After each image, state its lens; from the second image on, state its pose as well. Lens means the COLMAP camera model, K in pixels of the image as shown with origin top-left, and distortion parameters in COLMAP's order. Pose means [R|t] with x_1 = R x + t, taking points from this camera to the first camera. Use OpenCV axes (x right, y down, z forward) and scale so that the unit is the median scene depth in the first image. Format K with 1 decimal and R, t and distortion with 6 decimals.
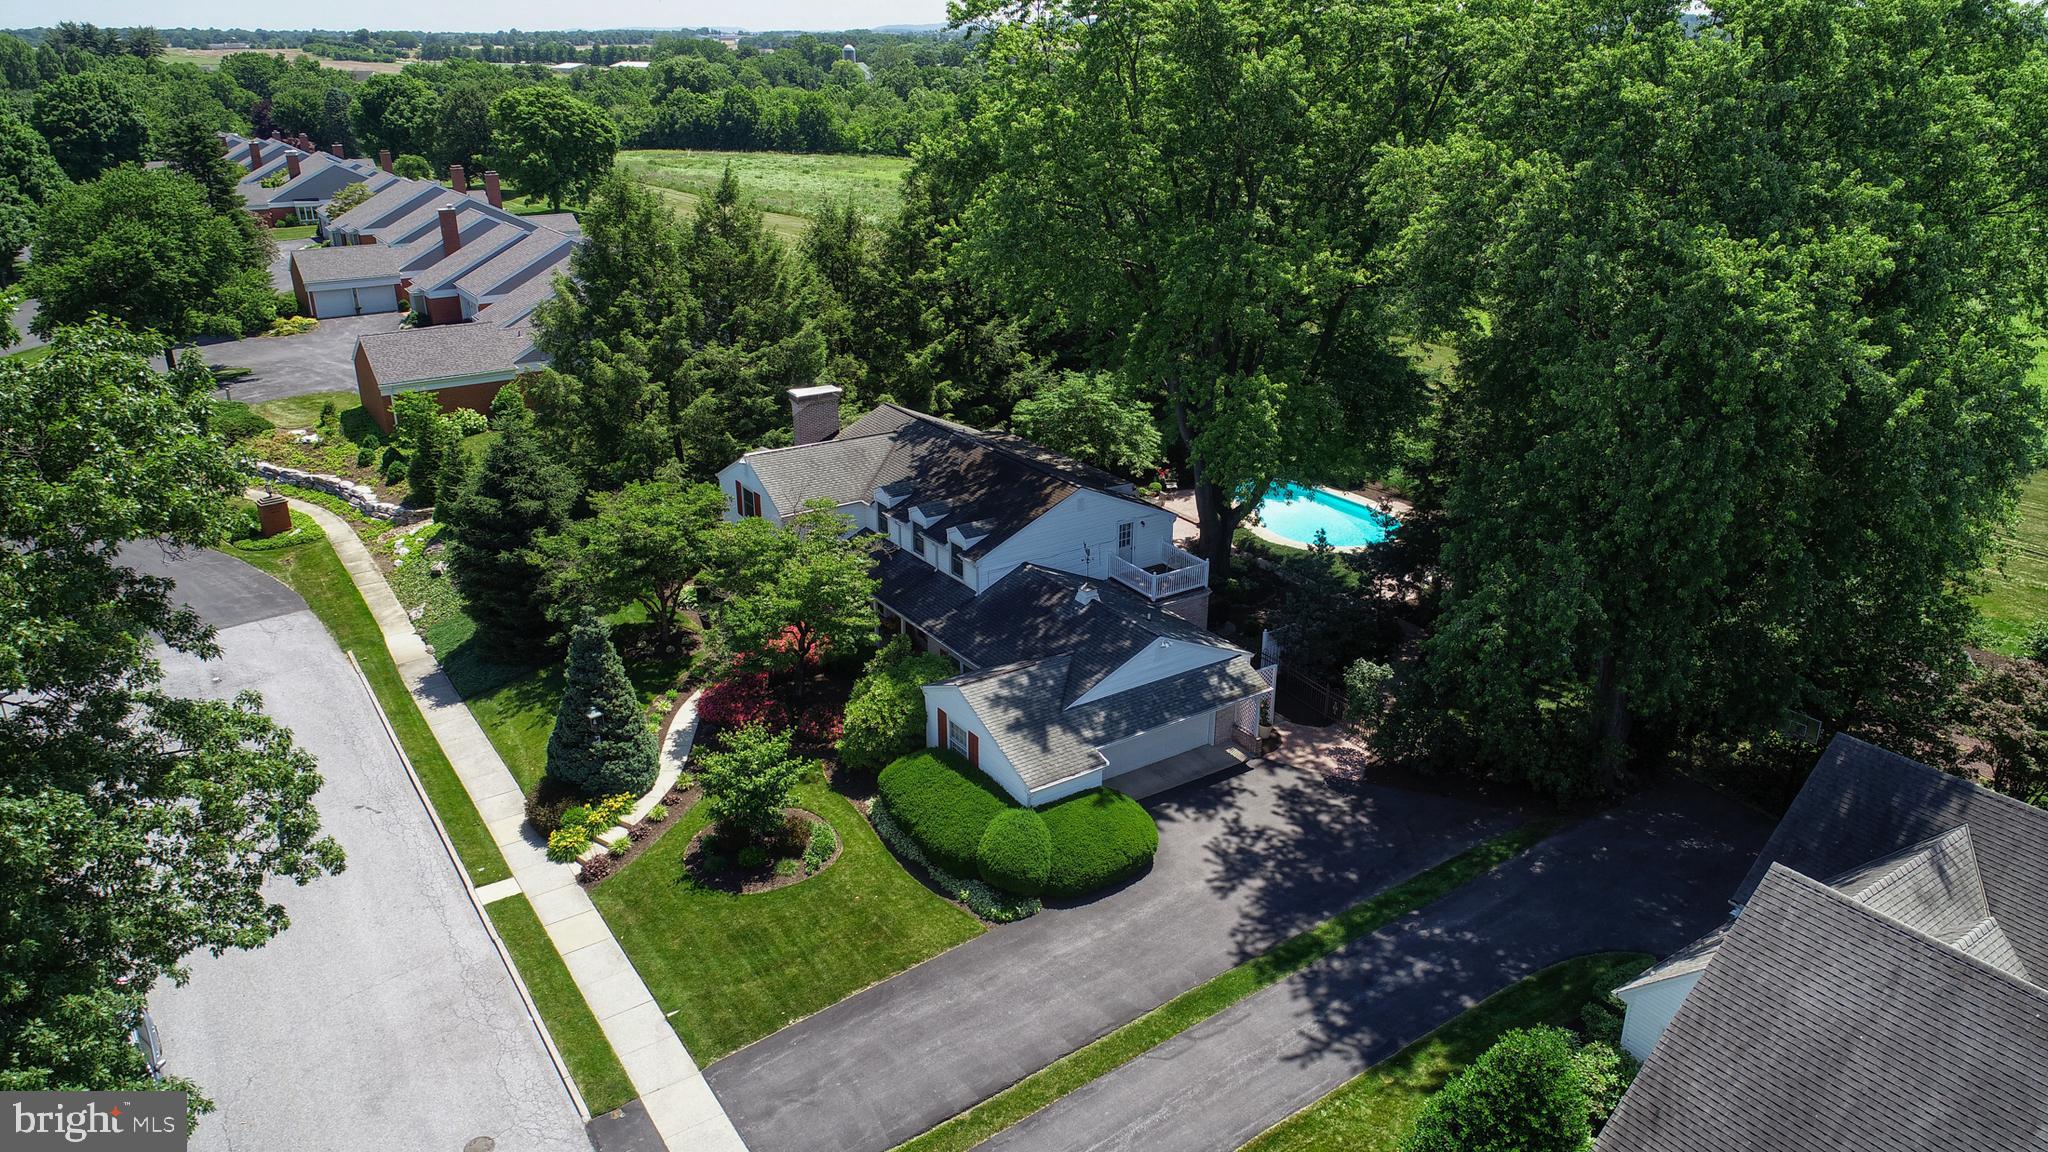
lens RADIAL K [[1367.0, 0, 1013.5], [0, 1367.0, 584.3], [0, 0, 1]] dist [-0.004649, 0.002195]
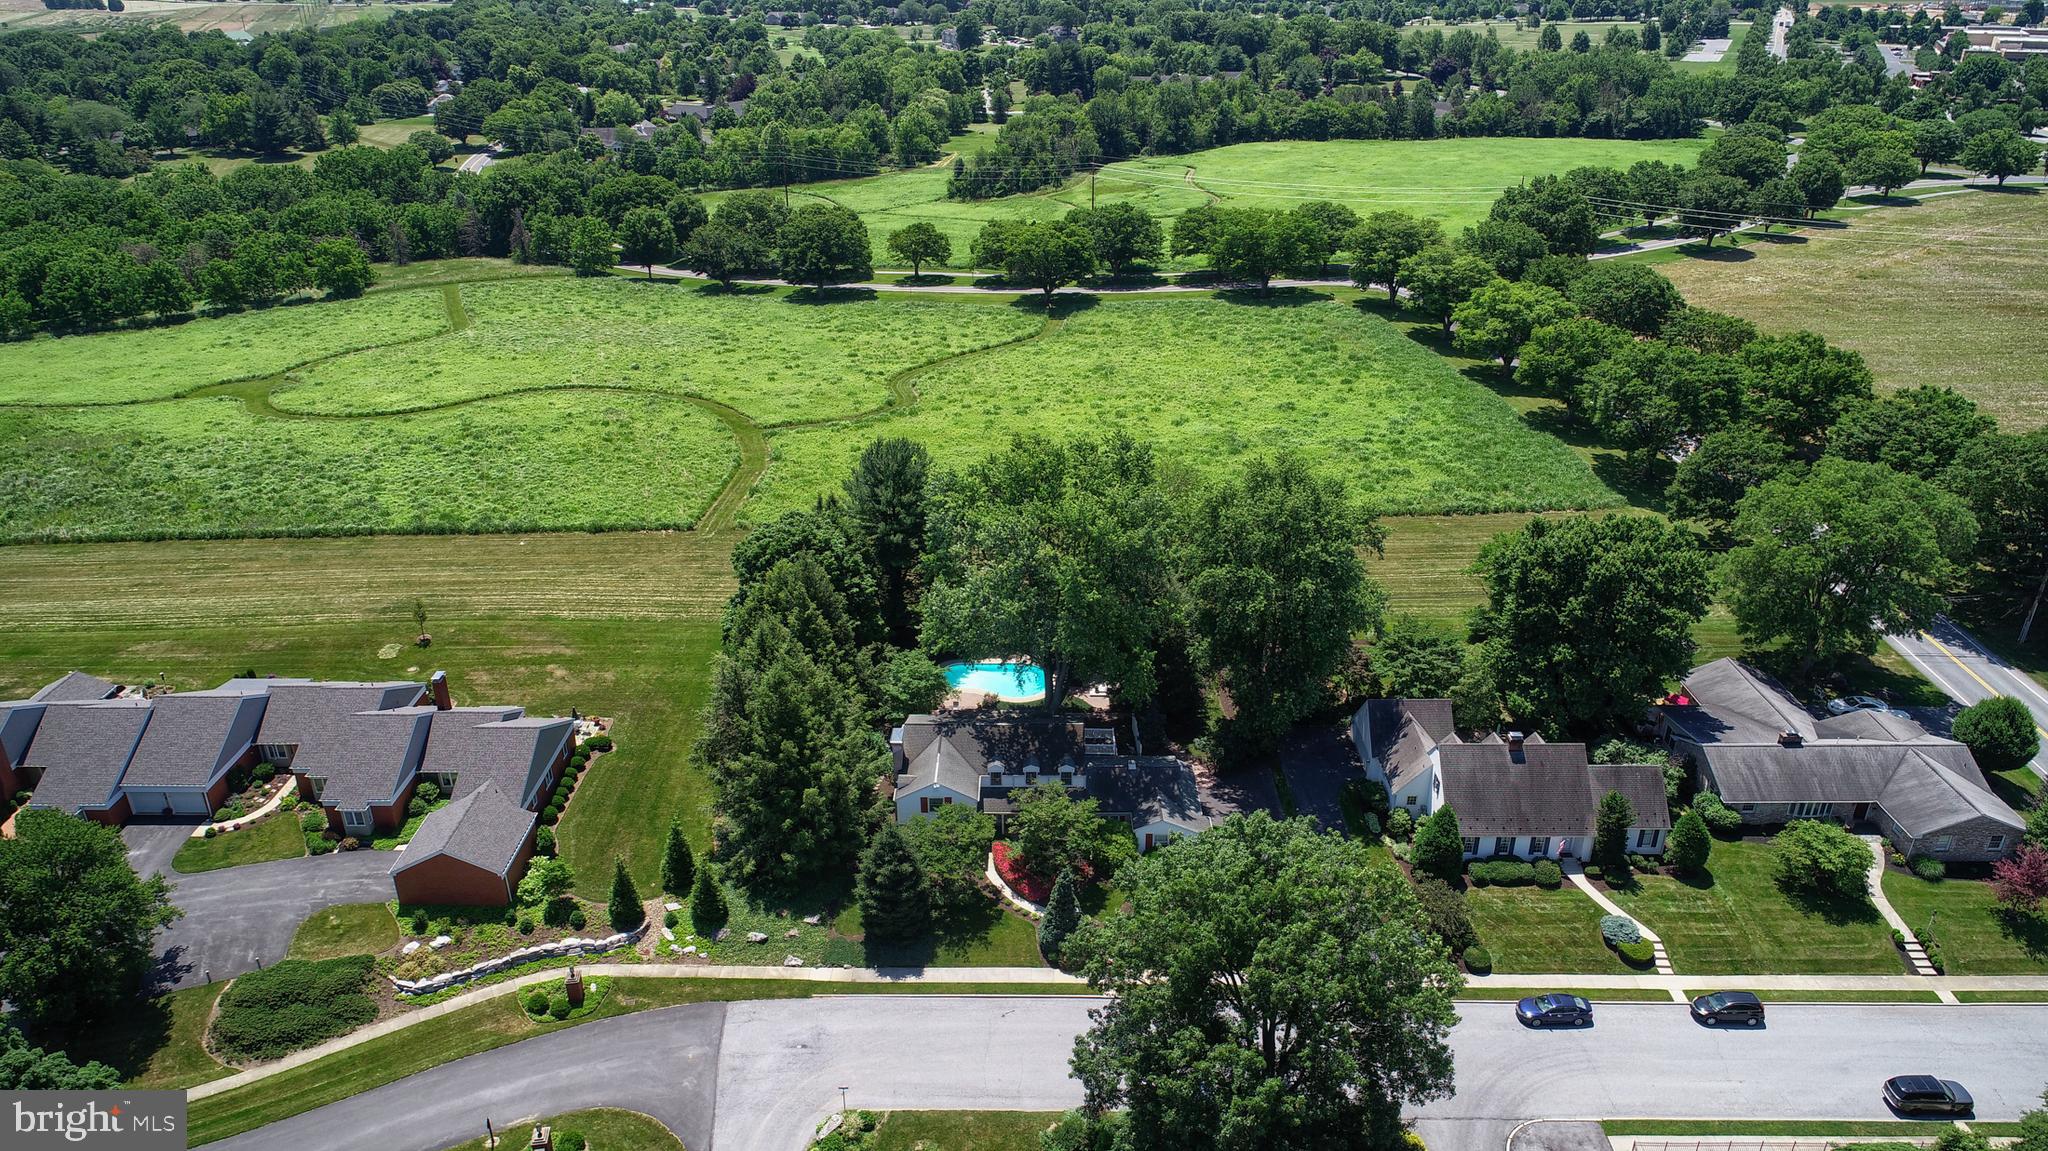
lens RADIAL K [[1367.0, 0, 1023.3], [0, 1367.0, 582.5], [0, 0, 1]] dist [-0.004649, 0.002195]
pose [[0.558948, -0.356110, 0.748841, -1.629598], [0.311678, 0.927090, 0.208234, -0.796139], [-0.768397, 0.117006, 0.629186, -0.373747]]
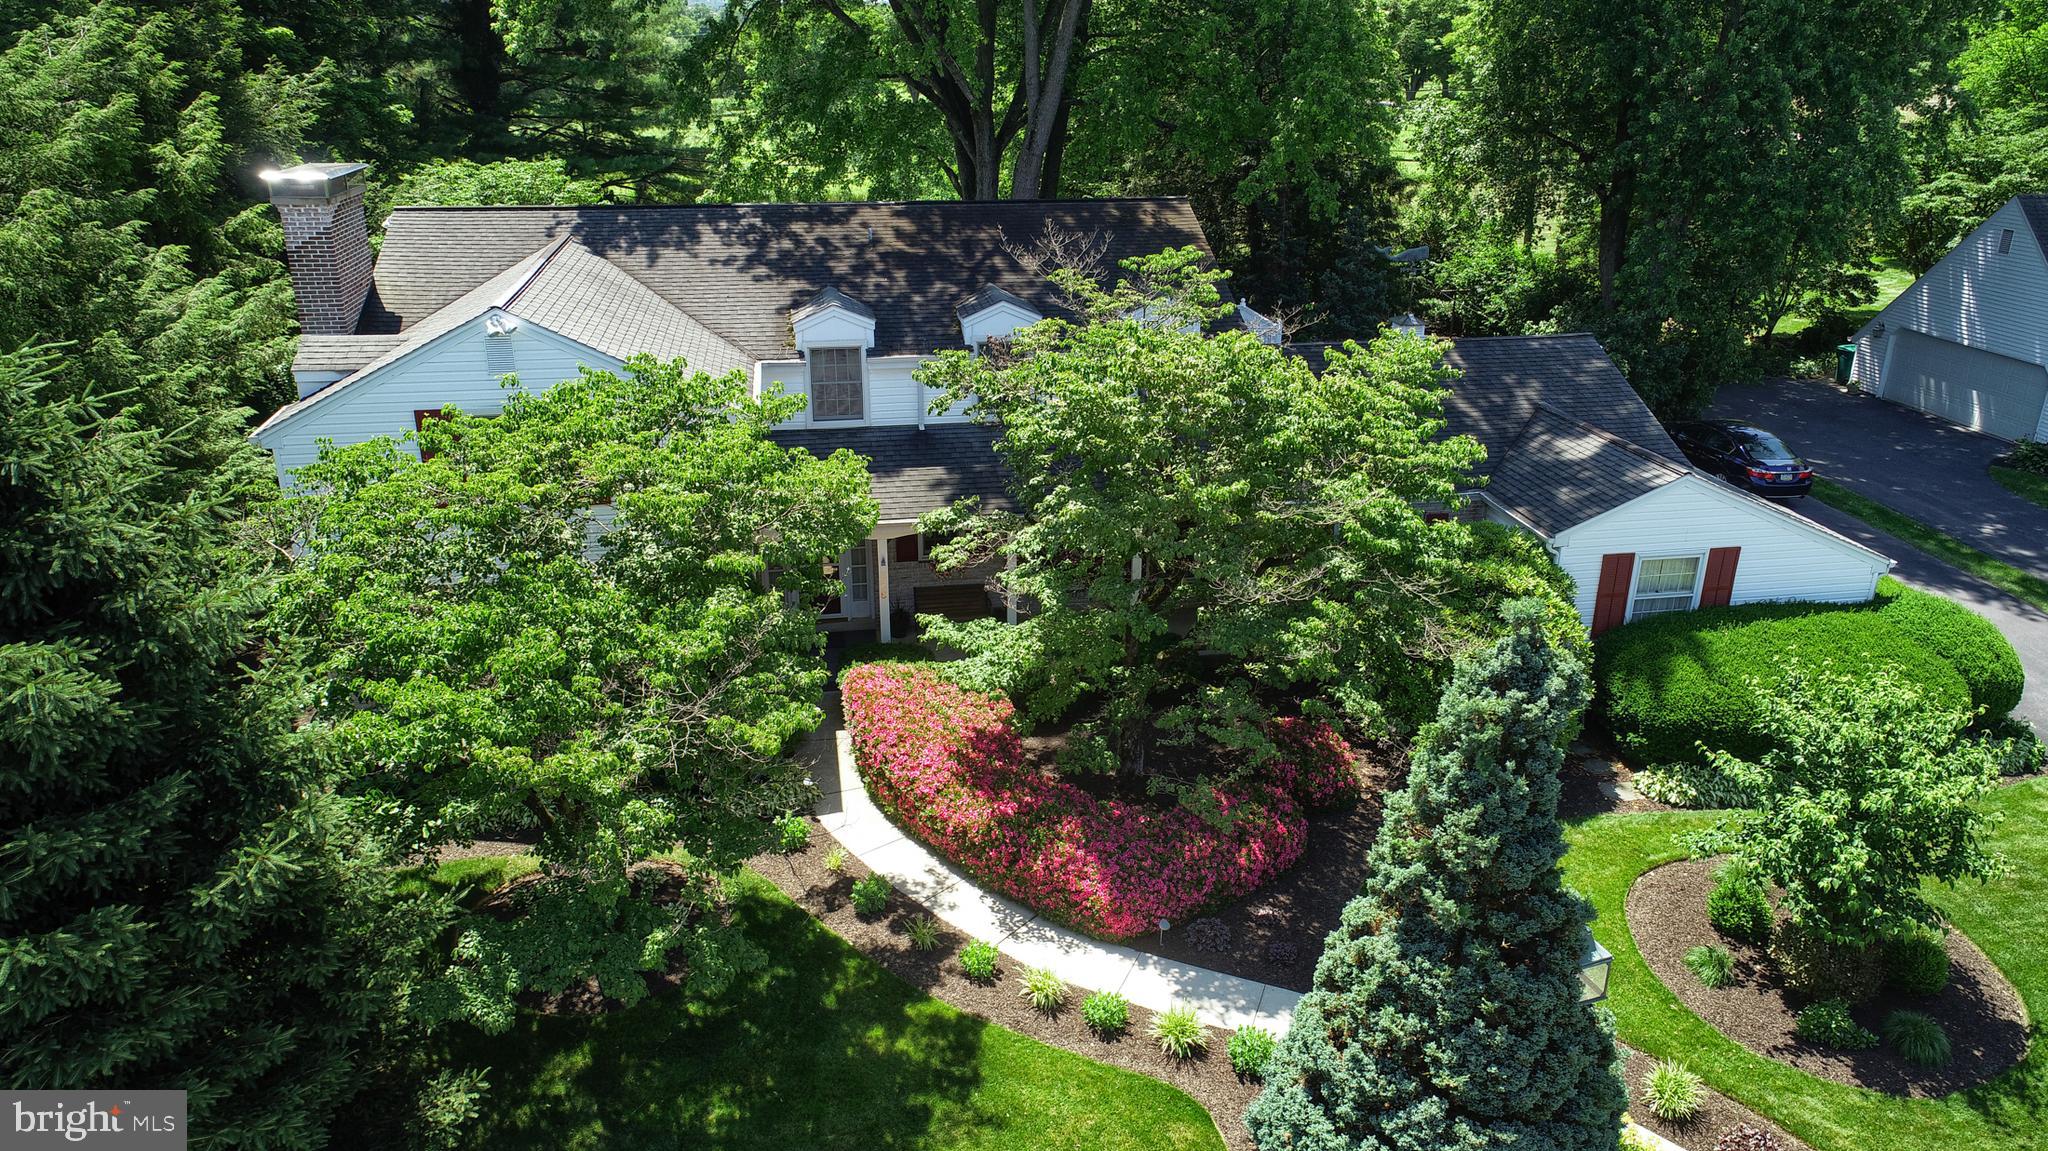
lens RADIAL K [[1367.0, 0, 1021.7], [0, 1367.0, 580.2], [0, 0, 1]] dist [-0.004649, 0.002195]
pose [[0.404569, -0.361397, 0.840069, -0.495179], [0.342381, 0.911651, 0.227304, -0.073779], [-0.847997, 0.195664, 0.492561, 0.827401]]
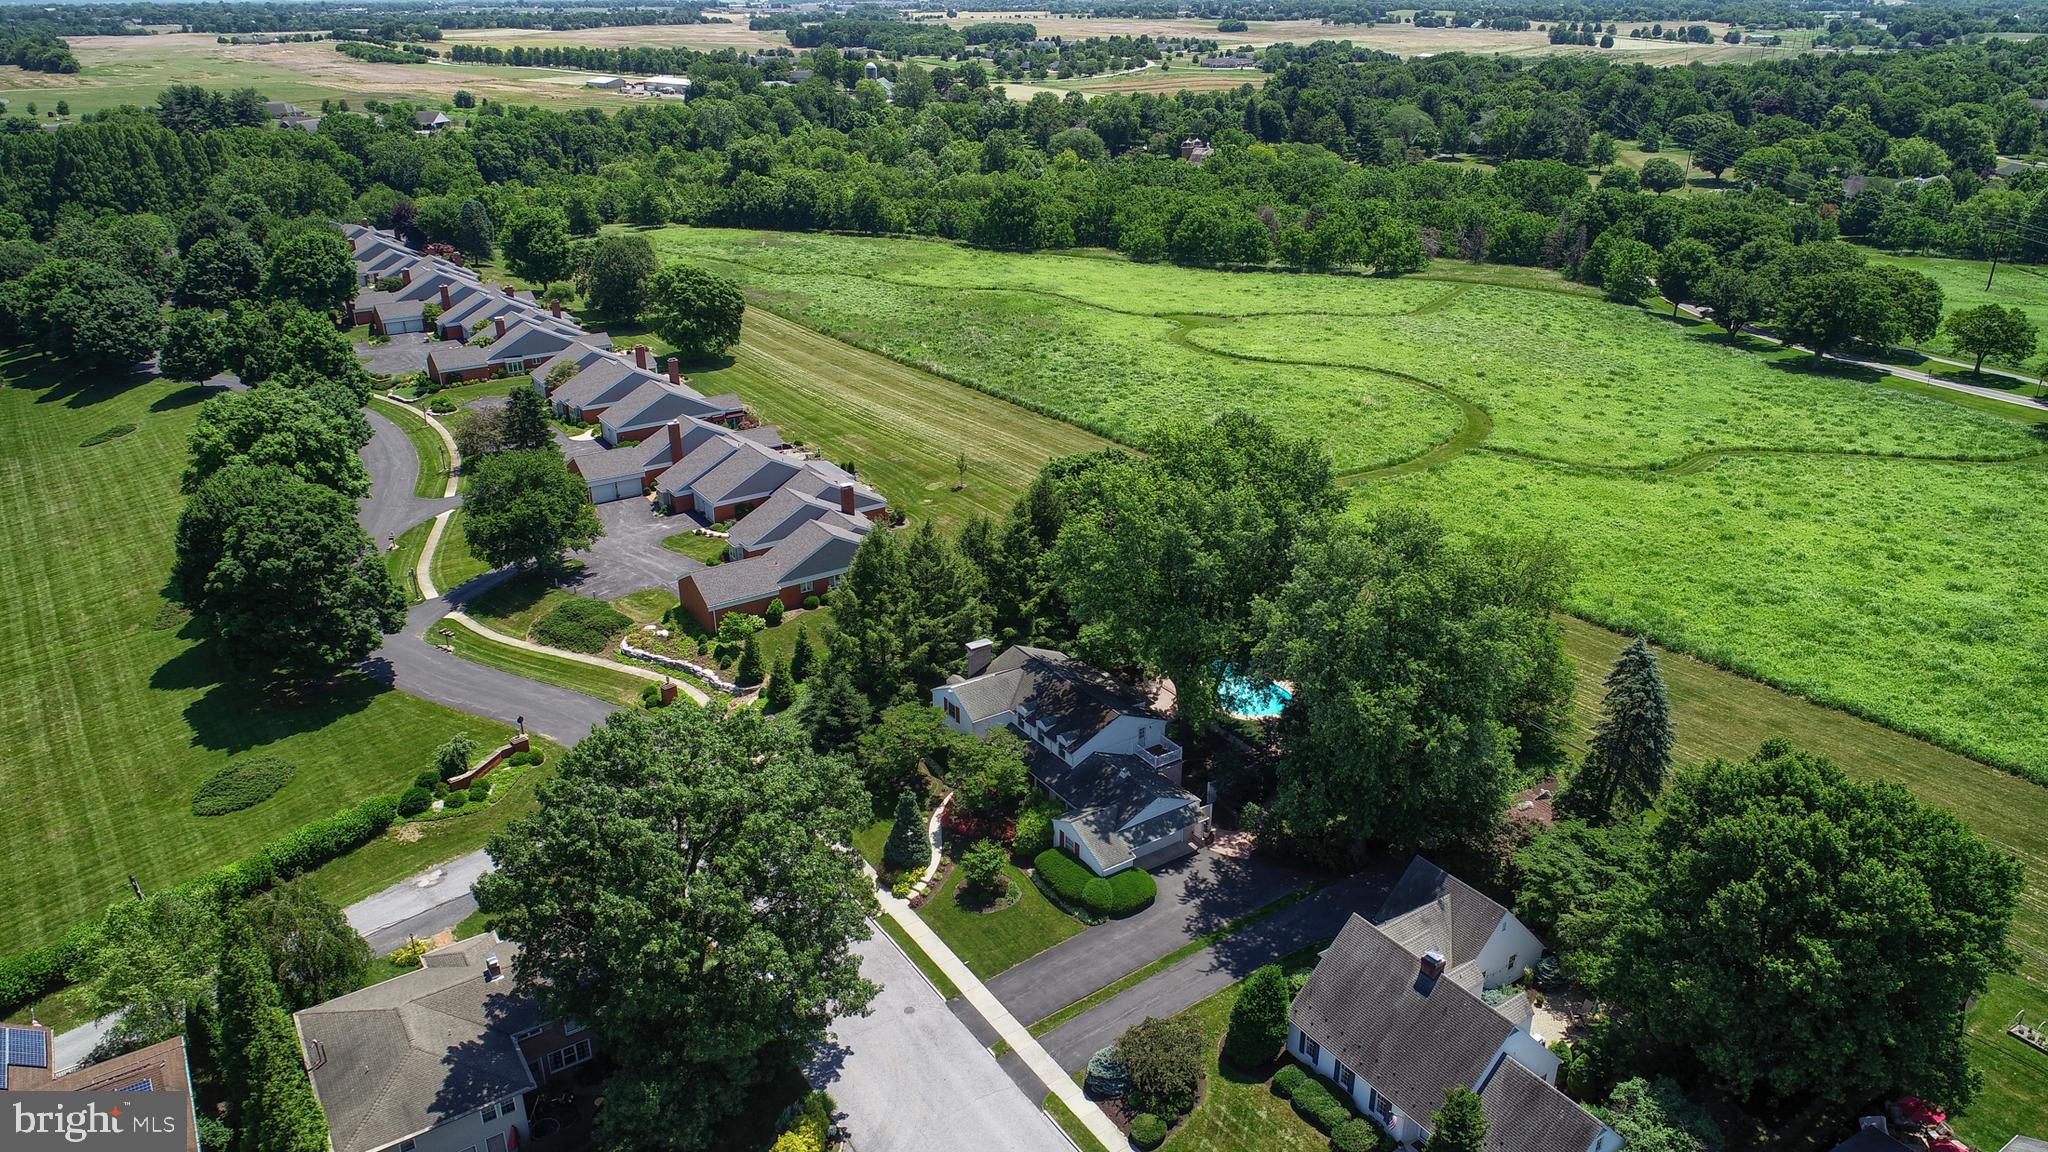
lens RADIAL K [[1367.0, 0, 1017.6], [0, 1367.0, 581.1], [0, 0, 1]] dist [-0.004649, 0.002195]
pose [[0.999990, -0.003687, -0.002524, -0.104261], [0.003747, 0.999700, 0.024219, -0.331710], [0.002434, -0.024228, 0.999703, -1.107932]]
